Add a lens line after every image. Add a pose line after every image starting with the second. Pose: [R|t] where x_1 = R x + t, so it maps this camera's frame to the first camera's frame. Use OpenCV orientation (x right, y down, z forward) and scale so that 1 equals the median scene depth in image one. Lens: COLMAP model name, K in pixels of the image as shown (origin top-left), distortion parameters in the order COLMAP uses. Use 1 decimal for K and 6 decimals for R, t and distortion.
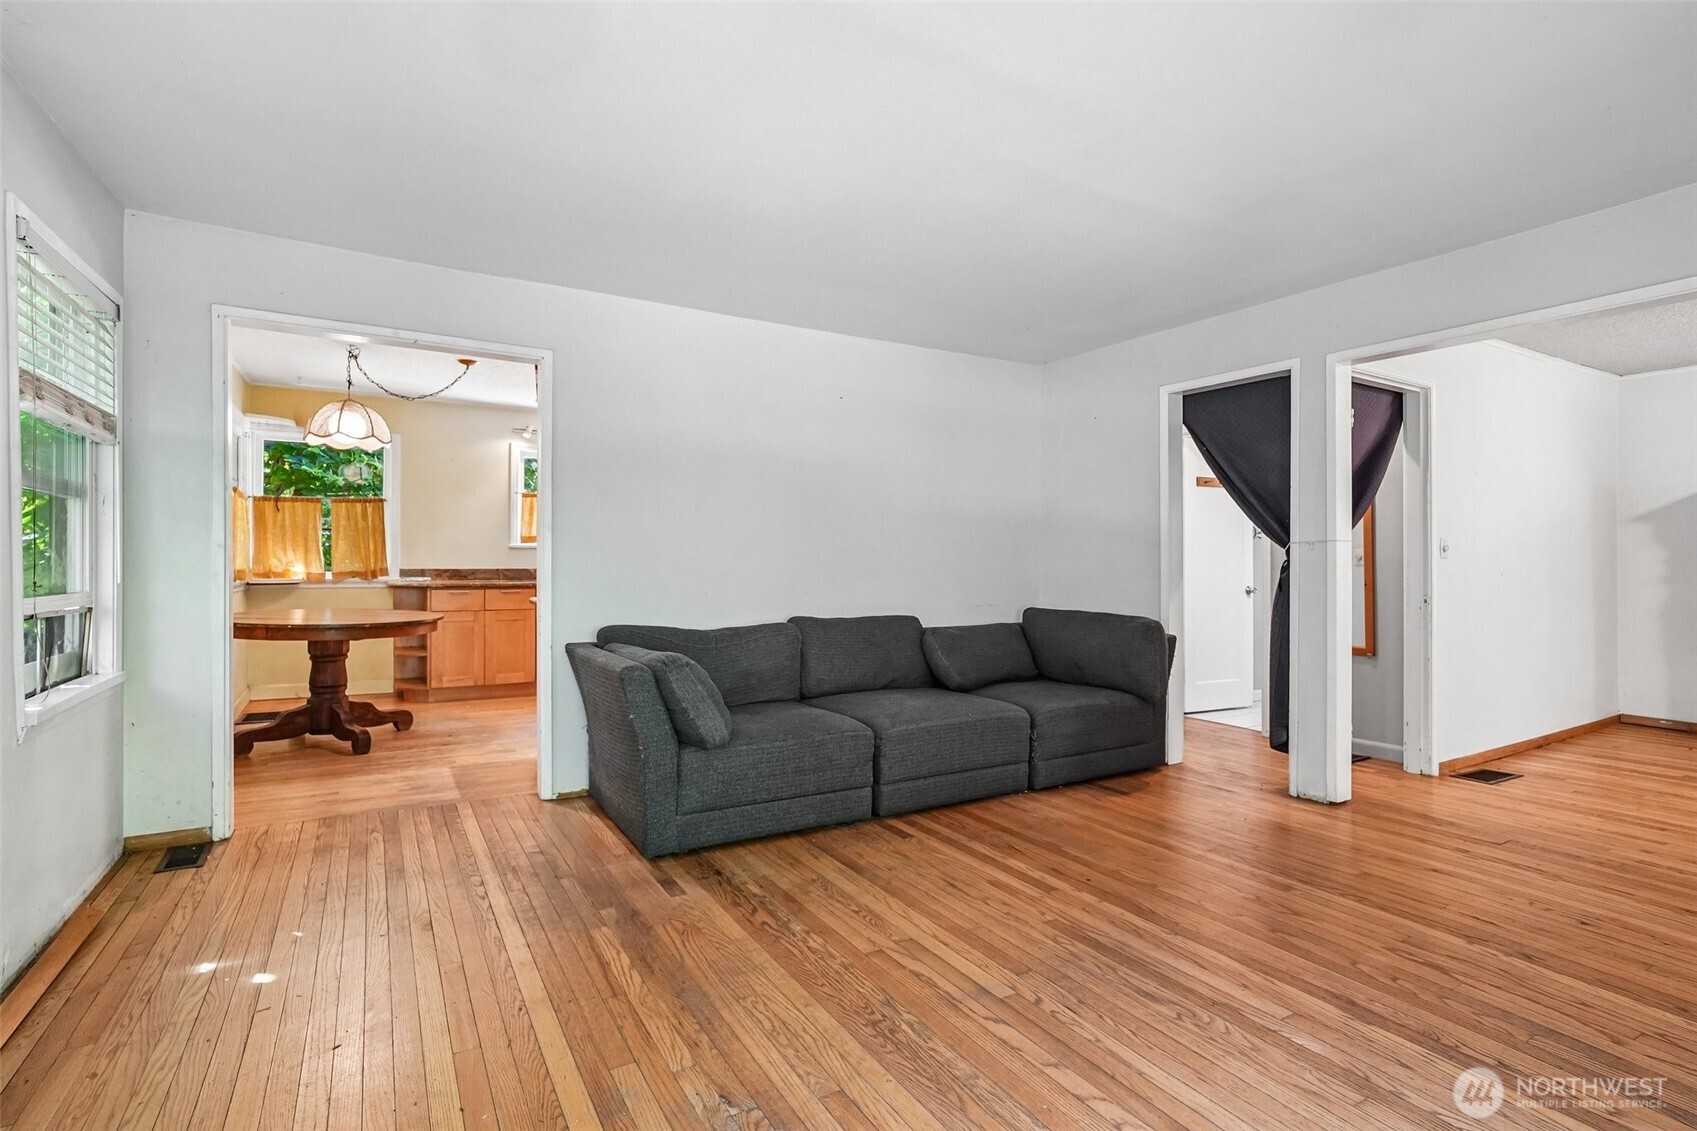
lens RADIAL K [[825.1, 0, 842.6], [0, 825.1, 563.4], [0, 0, 1]] dist [-0.015566, 0.005721]
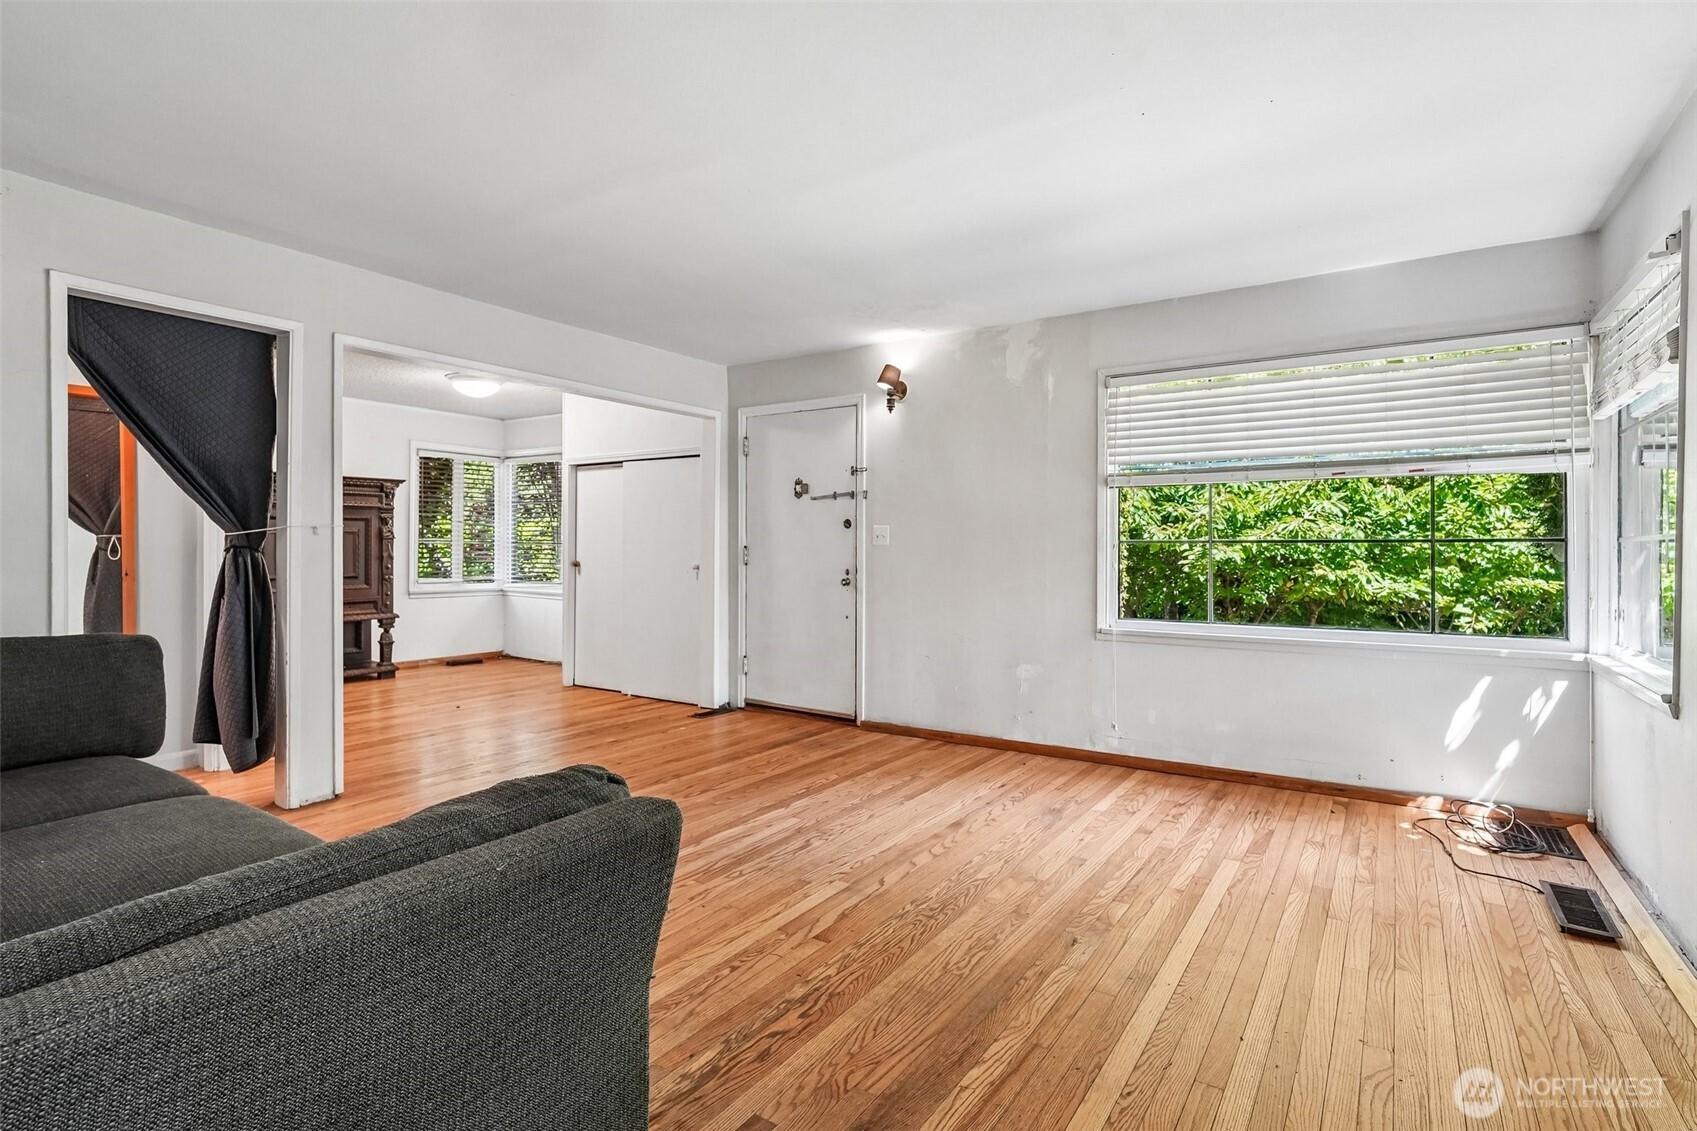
lens RADIAL K [[825.1, 0, 860.2], [0, 825.1, 549.8], [0, 0, 1]] dist [-0.015566, 0.005721]
pose [[-0.451896, -0.006253, 0.892049, -0.731061], [-0.002791, 0.999980, 0.005596, -0.008648], [-0.892066, 0.000039, -0.451905, 1.173970]]
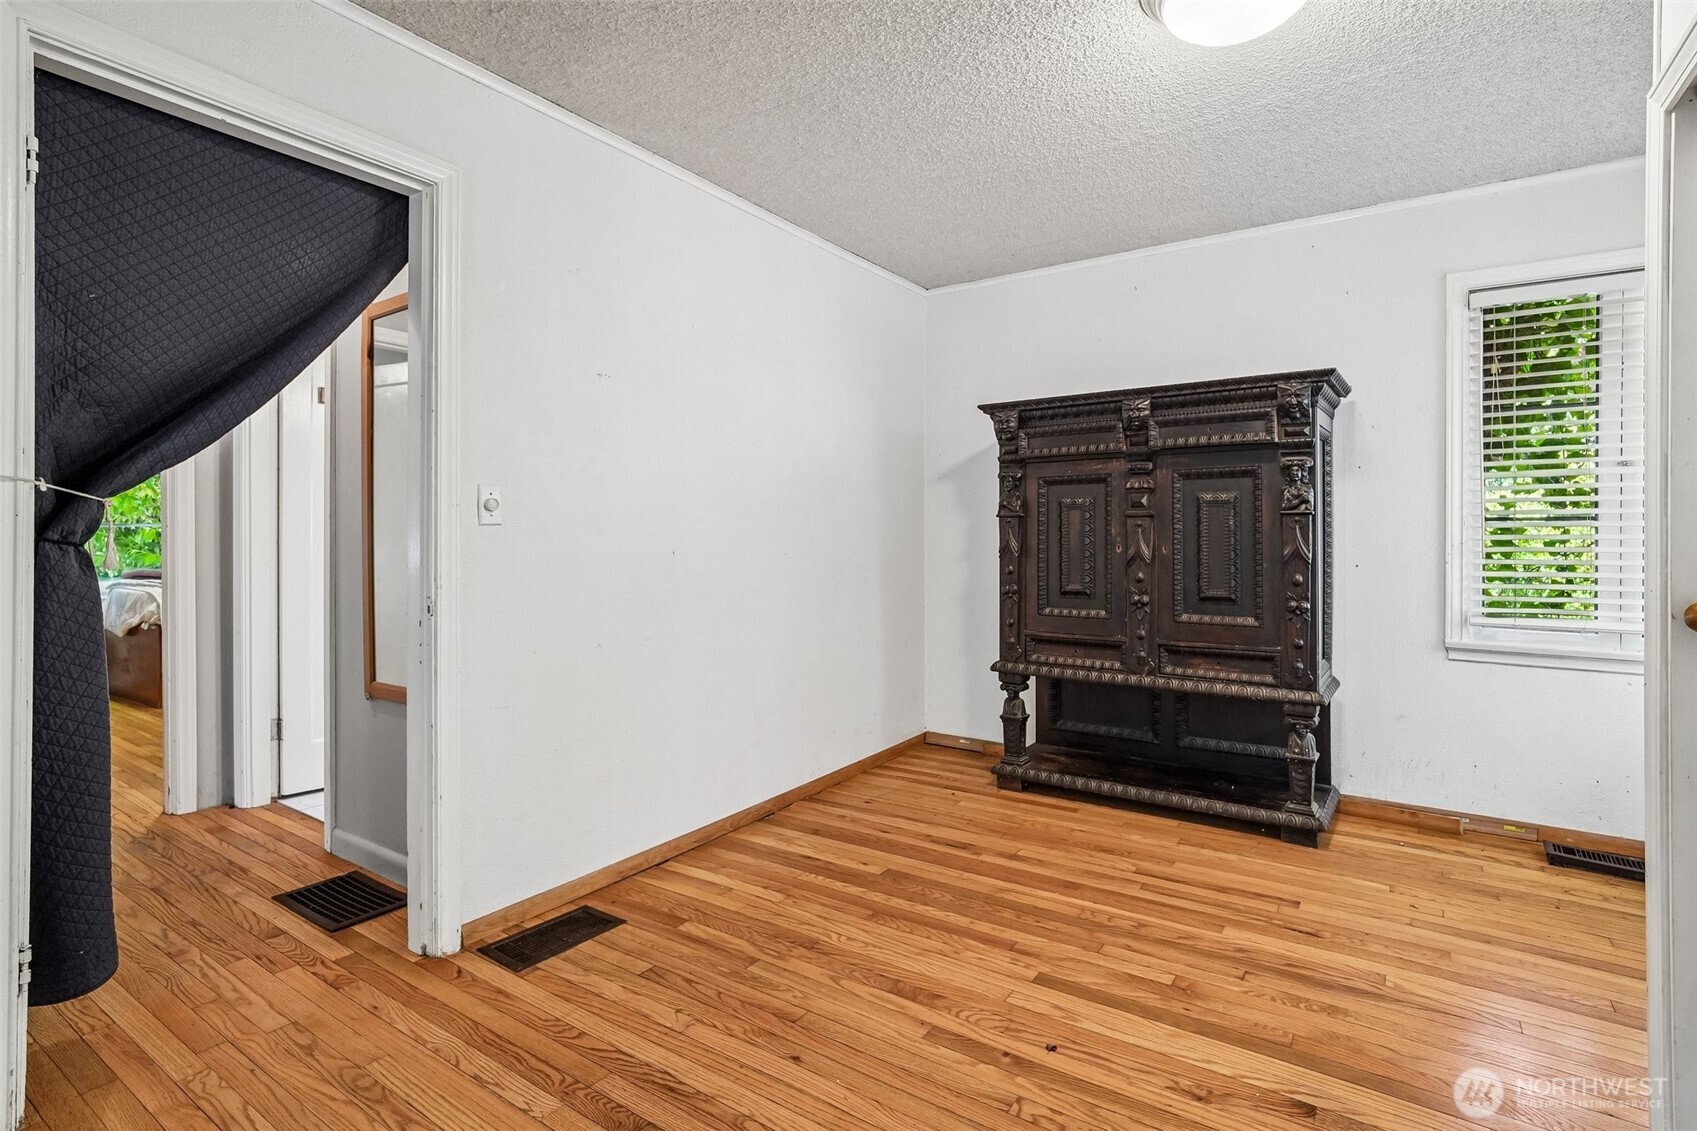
lens RADIAL K [[825.1, 0, 858.9], [0, 825.1, 530.7], [0, 0, 1]] dist [-0.015566, 0.005721]
pose [[0.901052, 0.001707, 0.433707, 1.087392], [0.000459, 0.999988, -0.004888, 0.001030], [-0.433710, 0.004604, 0.901041, 0.648351]]
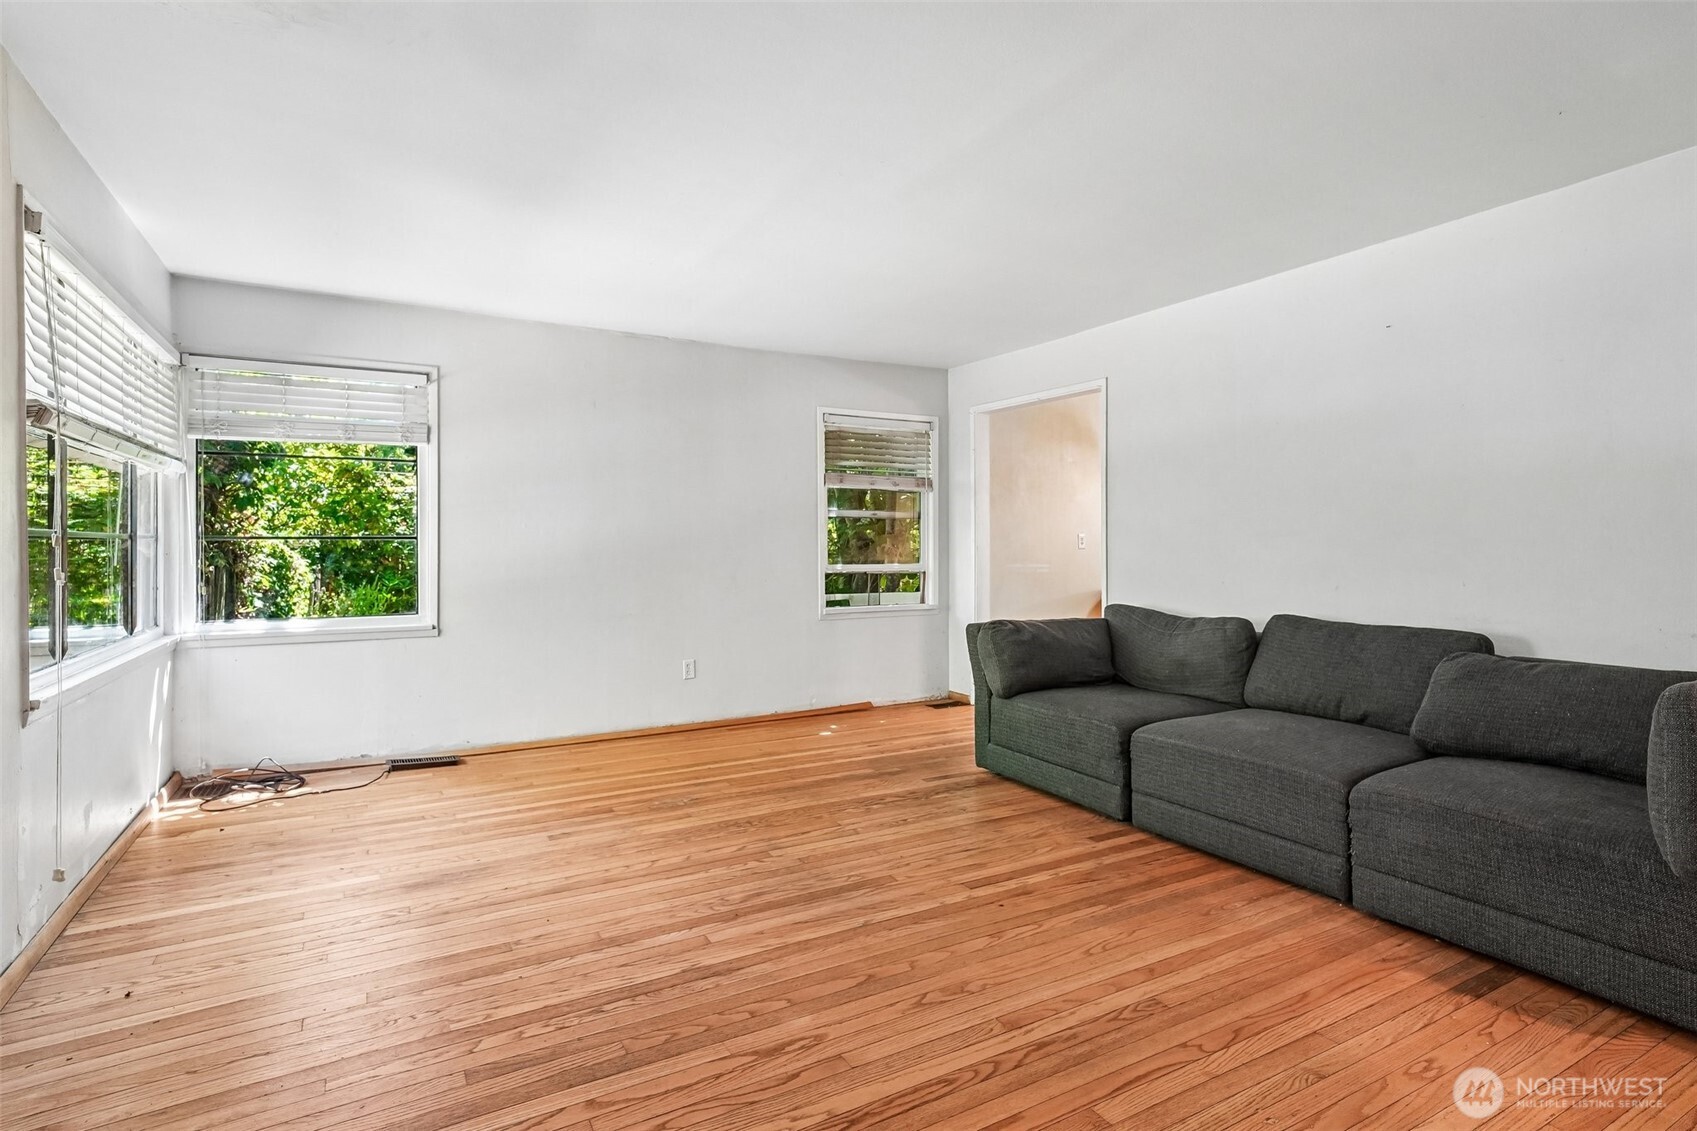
lens RADIAL K [[825.1, 0, 854.8], [0, 825.1, 559.5], [0, 0, 1]] dist [-0.015566, 0.005721]
pose [[-0.002765, 0.011397, -0.999931, 1.212259], [-0.004065, 0.999927, 0.011409, -0.000741], [0.999988, 0.004096, -0.002719, 0.858613]]
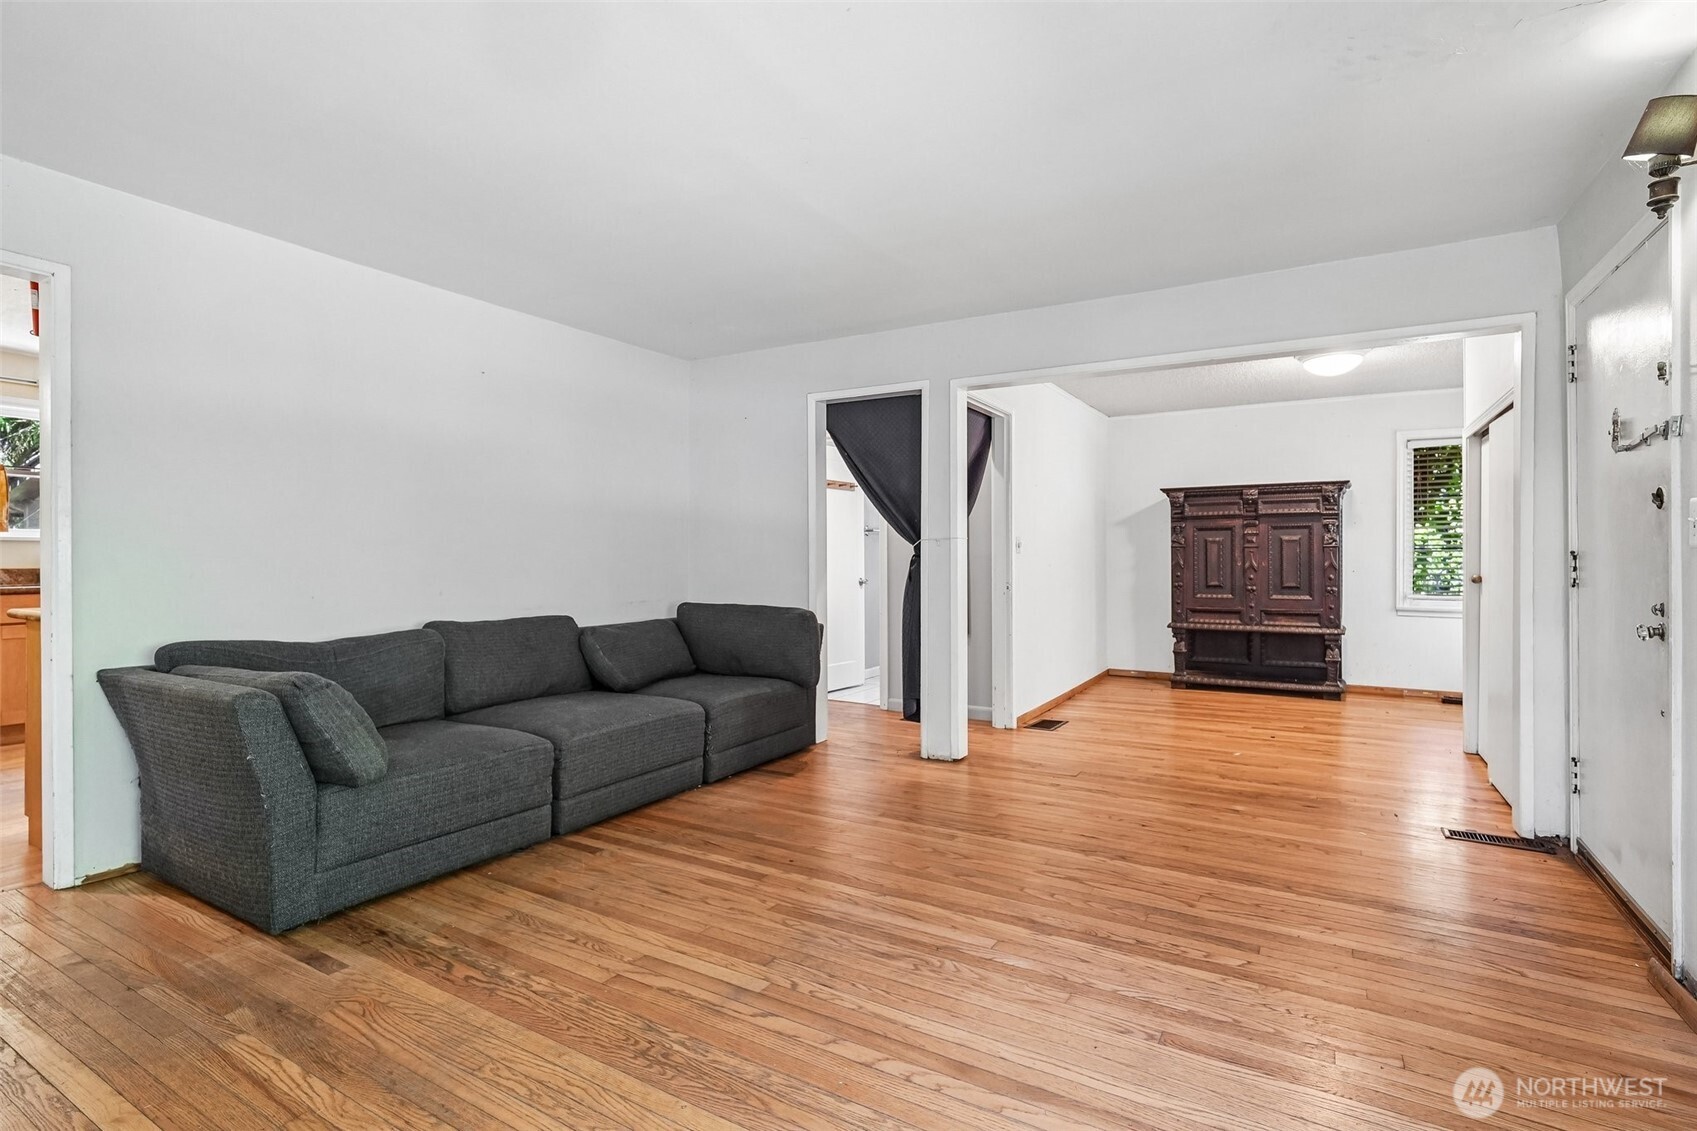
lens RADIAL K [[825.1, 0, 851.1], [0, 825.1, 555.8], [0, 0, 1]] dist [-0.015566, 0.005721]
pose [[0.873393, -0.002423, 0.487010, -0.145462], [0.004008, 0.999990, -0.002214, 0.000319], [-0.487000, 0.003886, 0.873393, 0.051220]]
